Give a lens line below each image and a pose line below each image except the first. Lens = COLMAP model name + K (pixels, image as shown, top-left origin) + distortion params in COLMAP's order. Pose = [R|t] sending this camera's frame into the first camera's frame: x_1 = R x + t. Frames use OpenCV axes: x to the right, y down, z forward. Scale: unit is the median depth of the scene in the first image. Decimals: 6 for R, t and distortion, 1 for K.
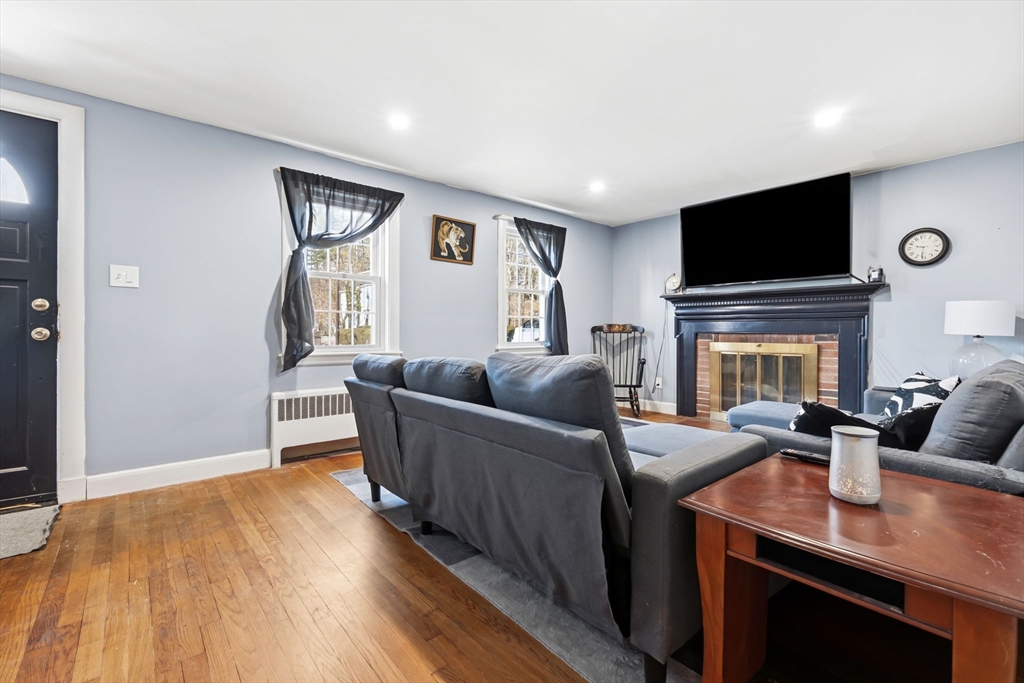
lens RADIAL K [[437.7, 0, 513.7], [0, 437.7, 334.1], [0, 0, 1]] dist [-0.001731, 0.000312]
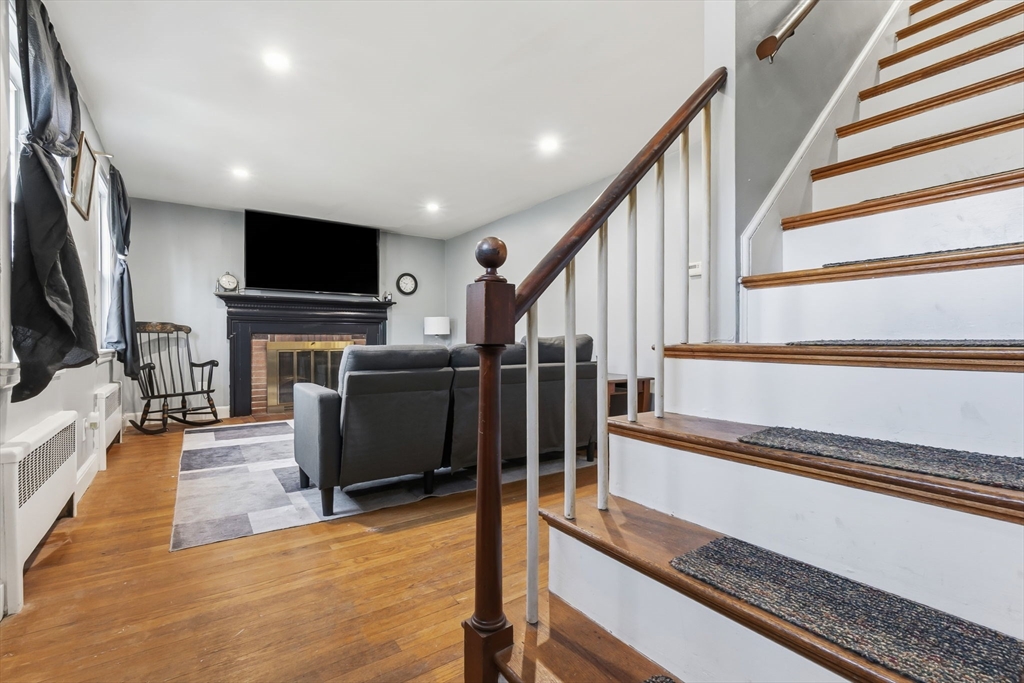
lens RADIAL K [[450.6, 0, 512.0], [0, 450.6, 341.5], [0, 0, 1]] dist [0.000573, 0.000423]
pose [[0.123786, -0.004967, 0.992296, -0.704269], [0.011168, 0.999931, 0.003612, 0.024891], [-0.992246, 0.010634, 0.123833, 0.323584]]
